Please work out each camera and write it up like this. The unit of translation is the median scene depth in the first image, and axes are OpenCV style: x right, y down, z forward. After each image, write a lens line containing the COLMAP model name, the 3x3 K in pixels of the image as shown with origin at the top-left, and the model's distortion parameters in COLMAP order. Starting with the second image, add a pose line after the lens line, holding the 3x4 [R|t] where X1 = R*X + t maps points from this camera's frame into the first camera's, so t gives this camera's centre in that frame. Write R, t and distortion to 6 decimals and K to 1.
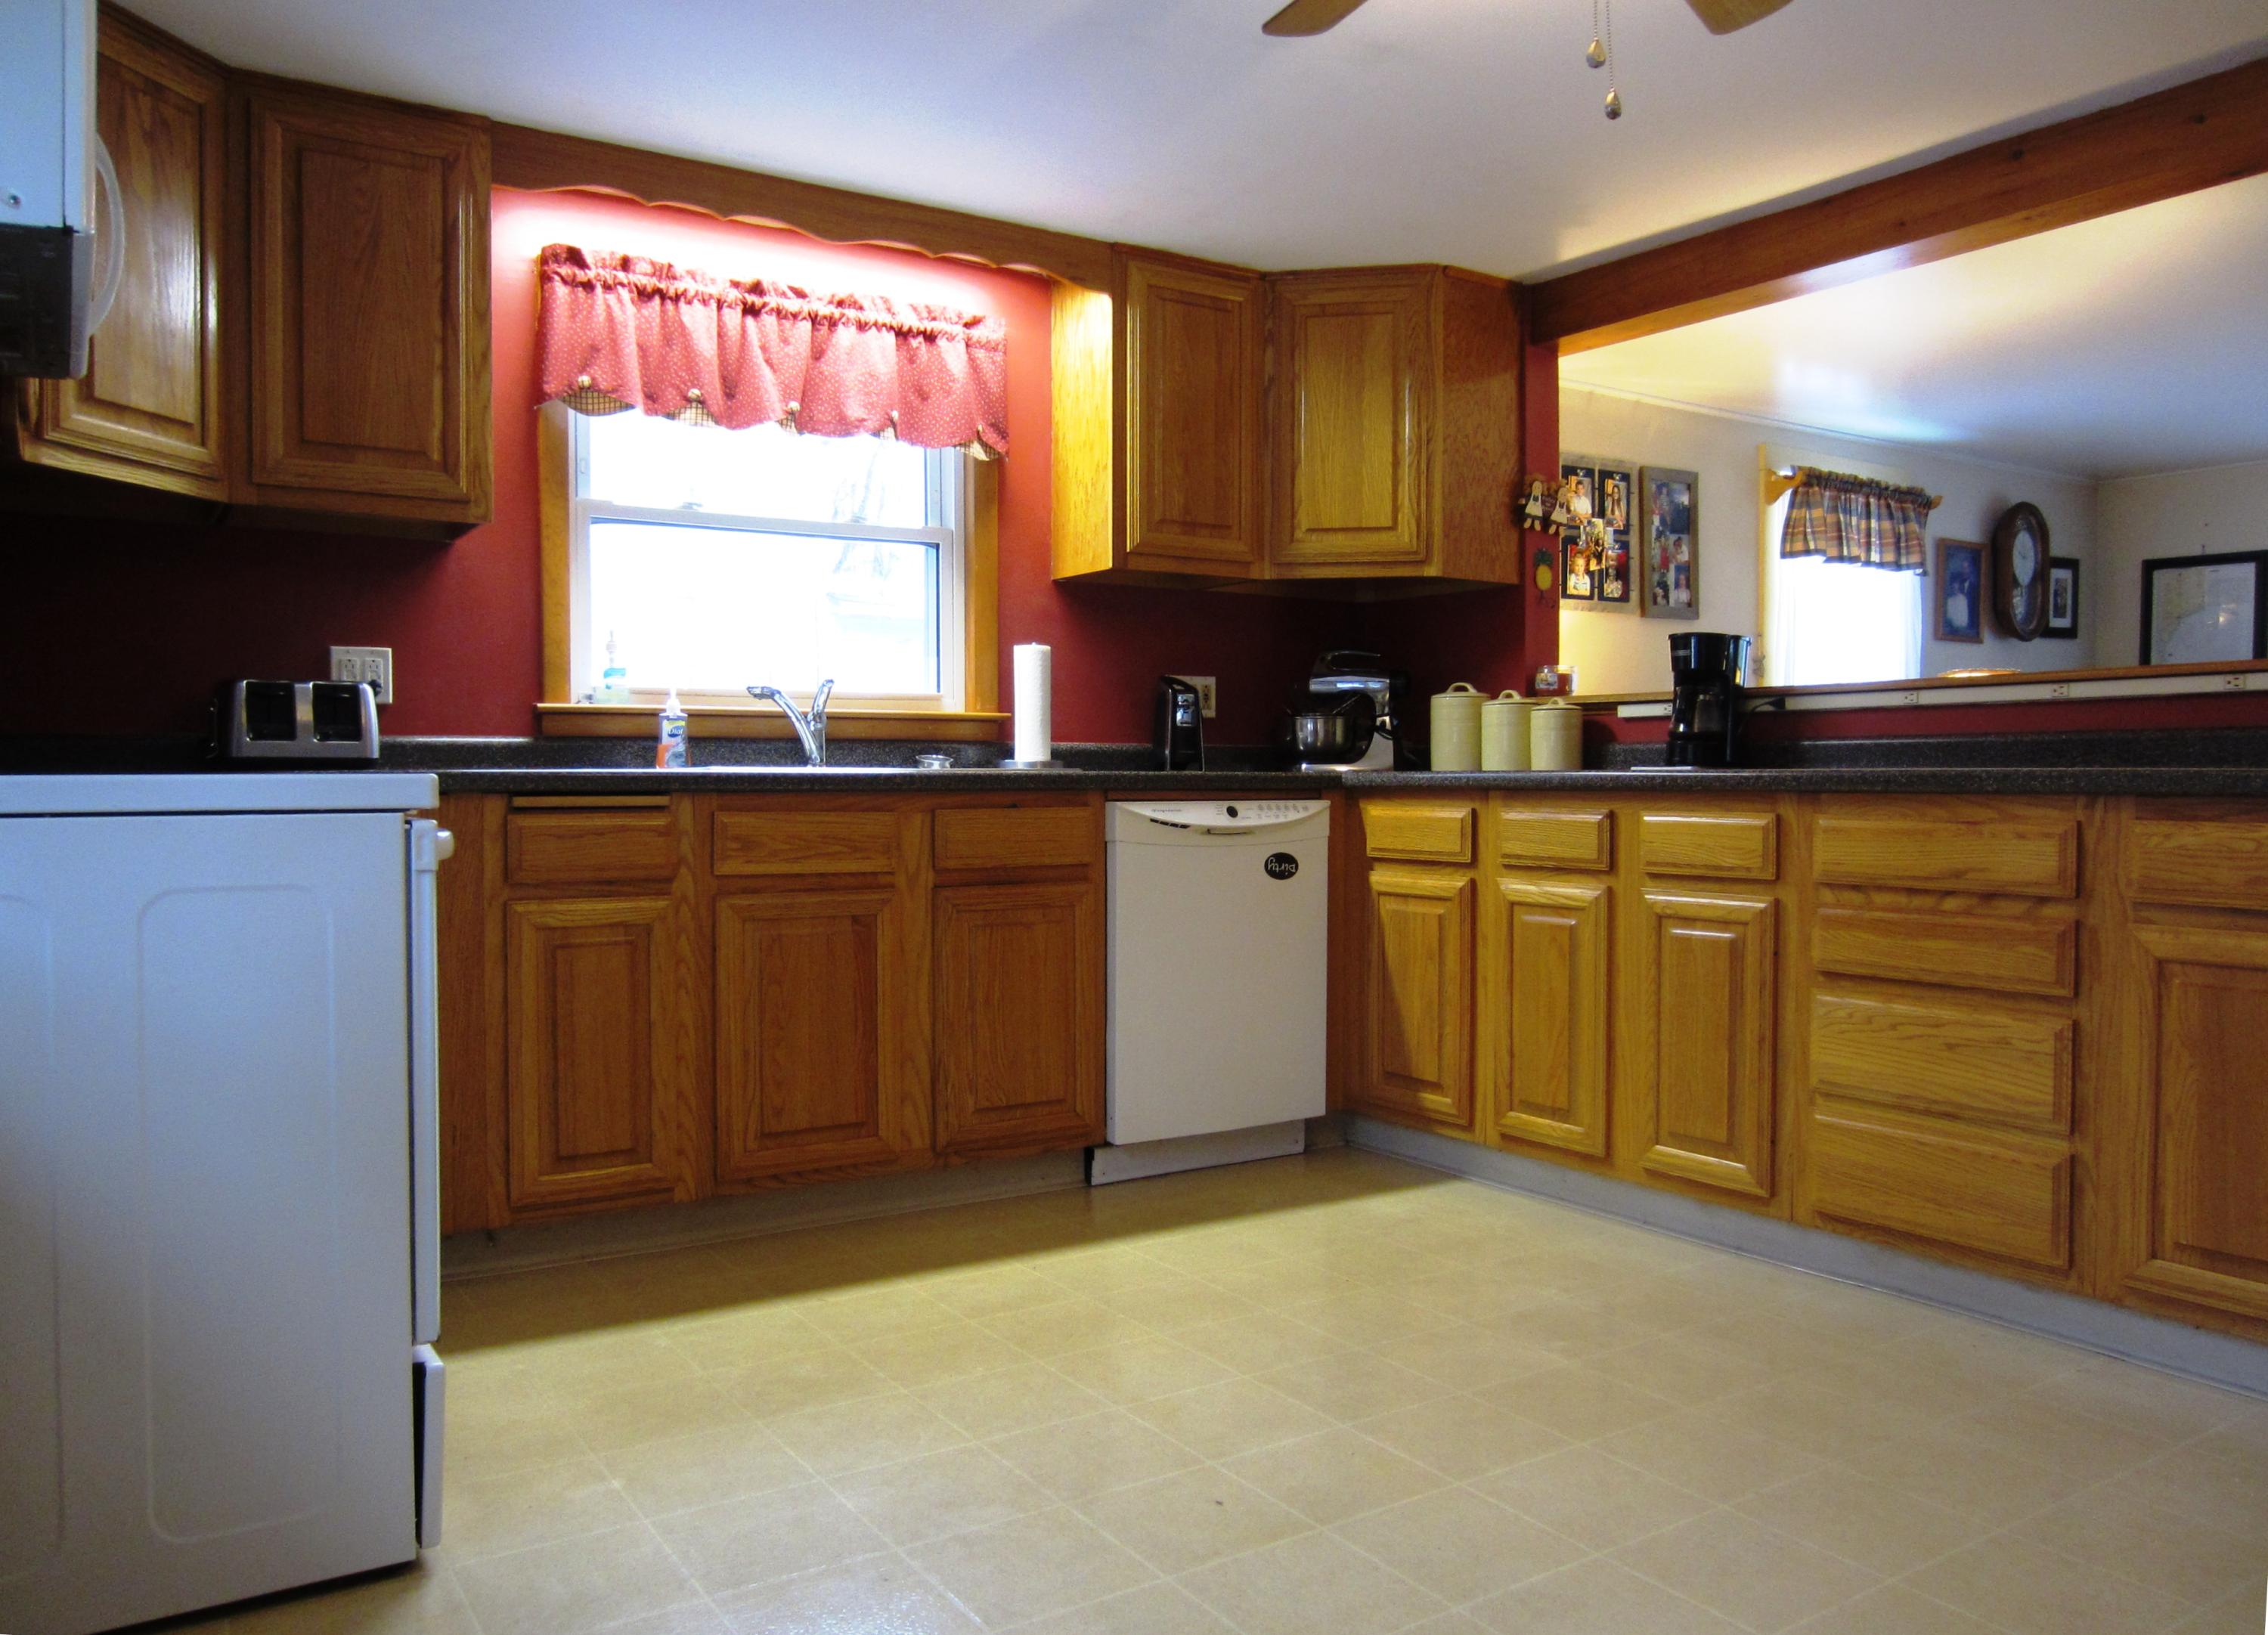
lens RADIAL K [[1650.7, 0, 1134.0], [0, 1650.7, 817.5], [0, 0, 1]] dist [-0.071032, 0.060273]
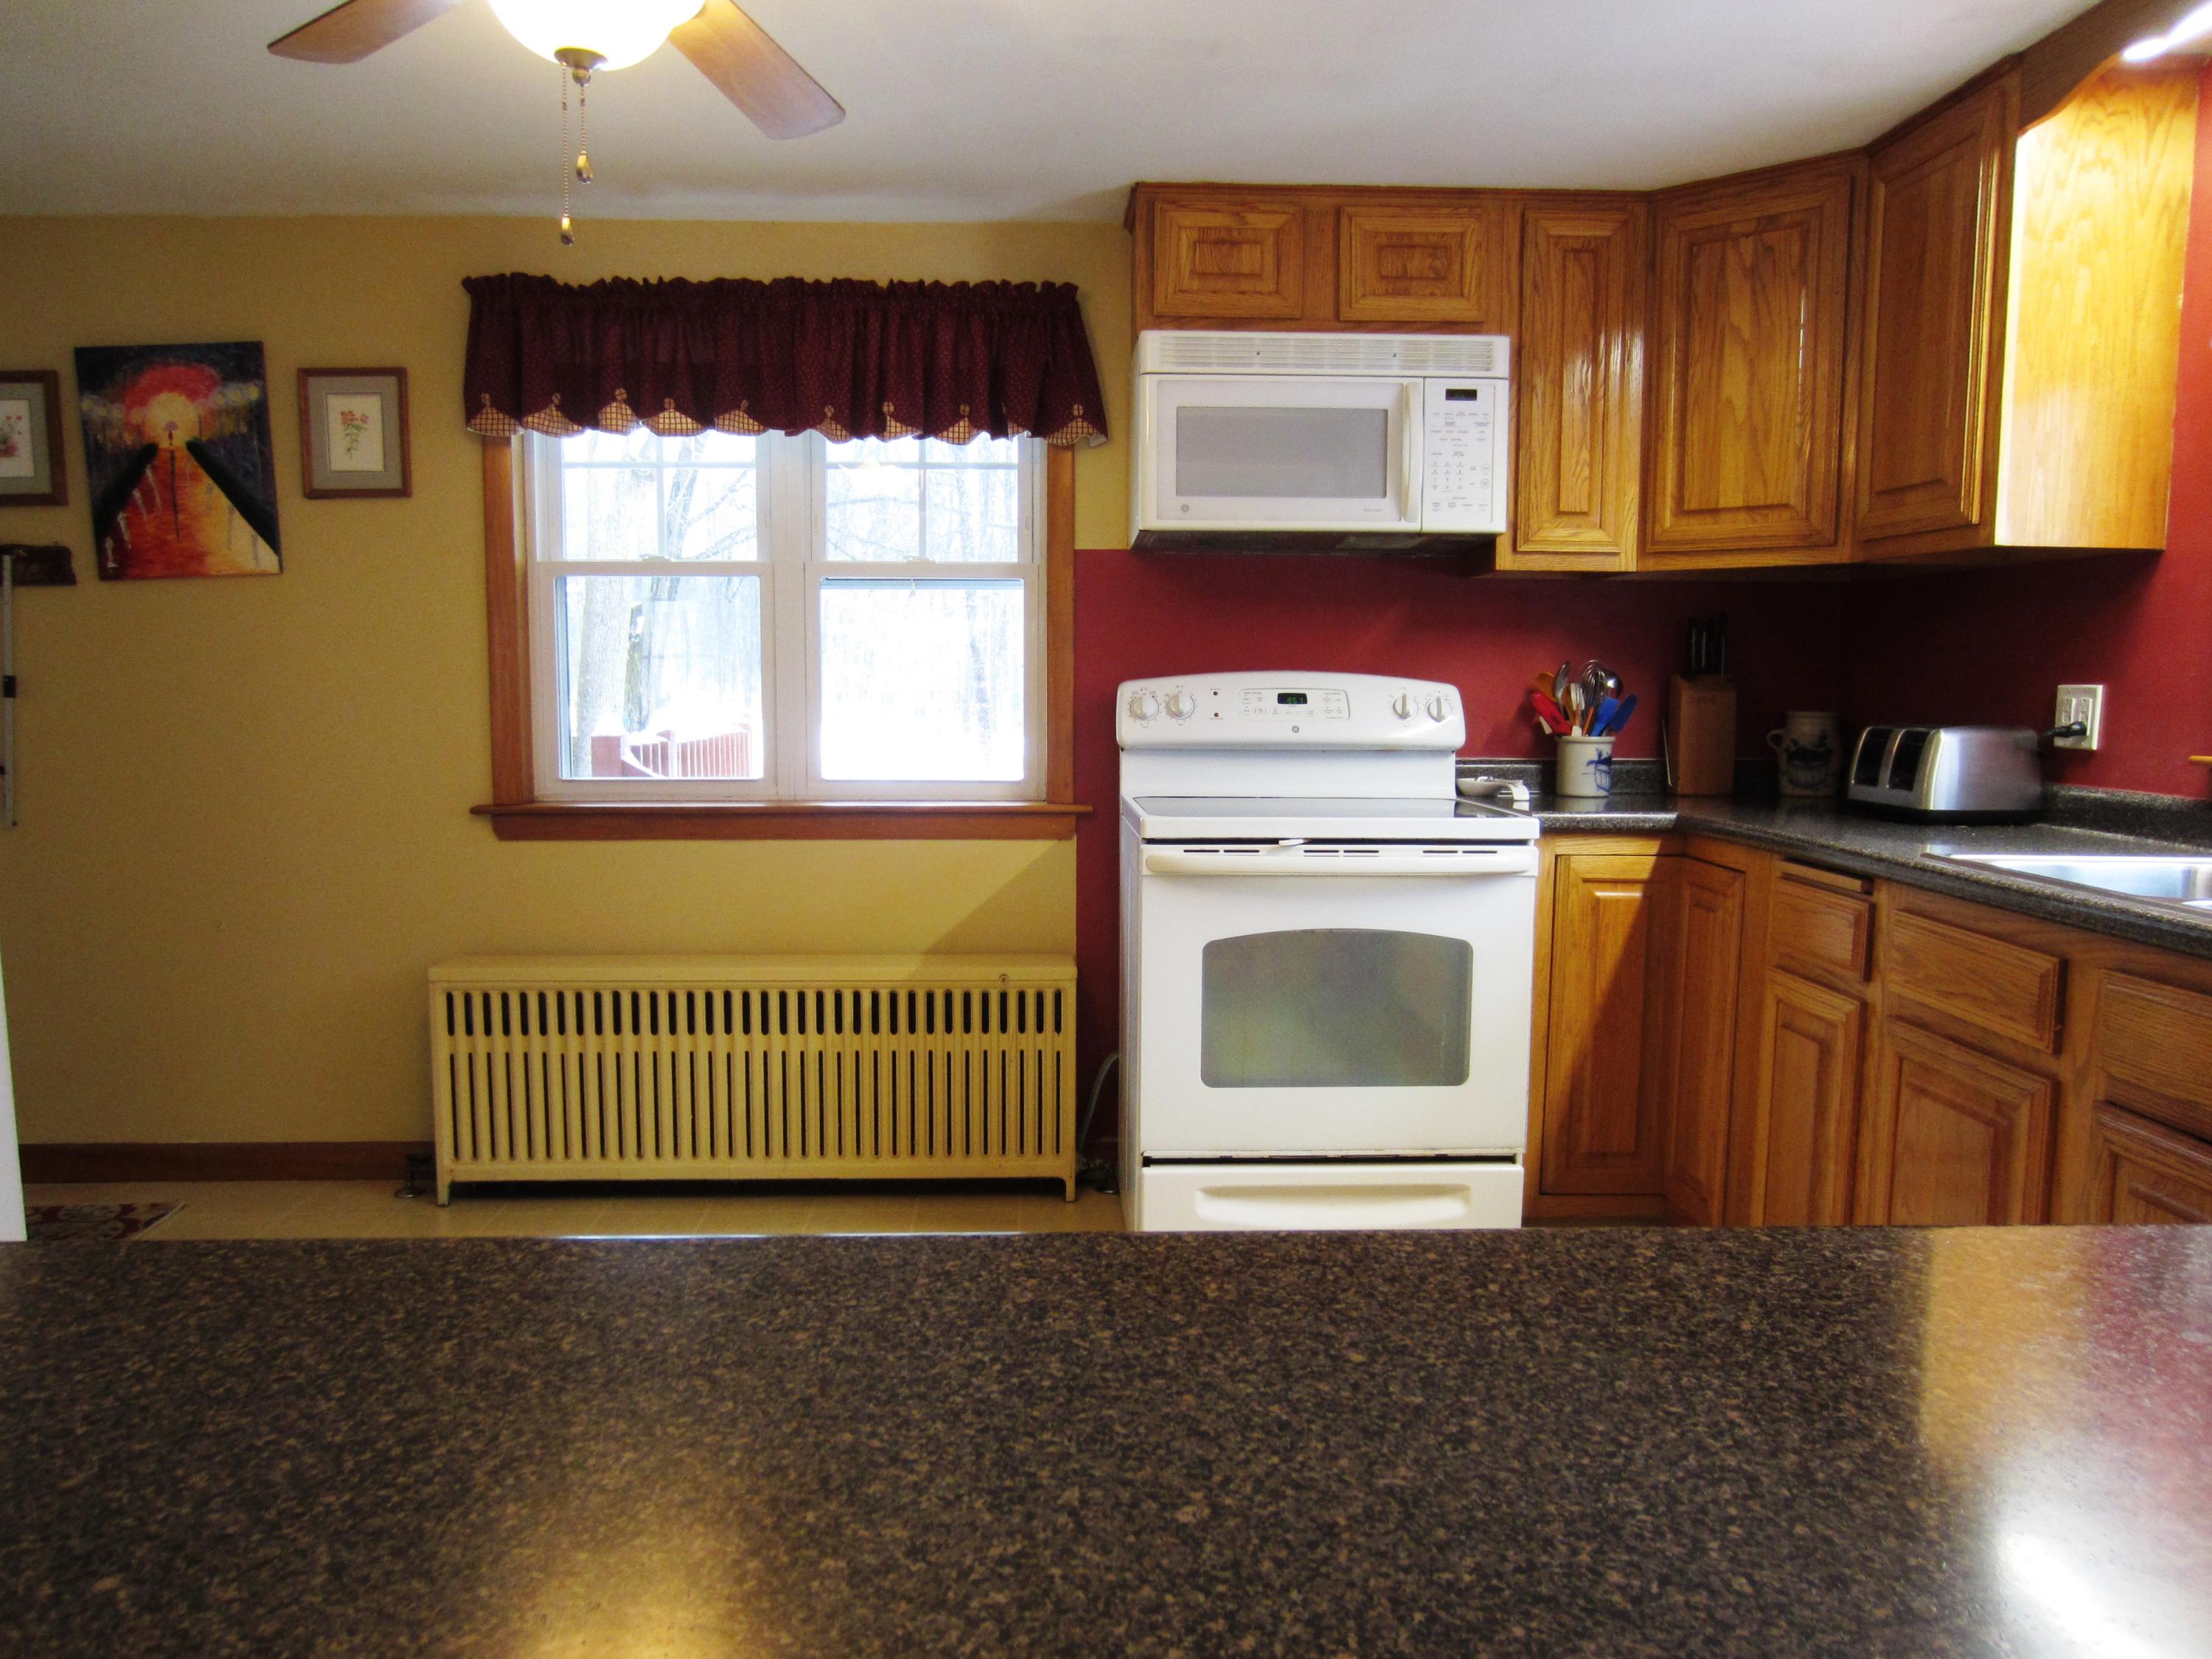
lens RADIAL K [[1574.0, 0, 1106.0], [0, 1574.0, 829.5], [0, 0, 1]] dist [-0.030110, 0.011271]
pose [[-0.506483, 0.080964, -0.858440, 0.488494], [-0.033123, 0.993020, 0.113200, -0.097147], [0.861613, 0.085768, -0.500266, 0.907497]]
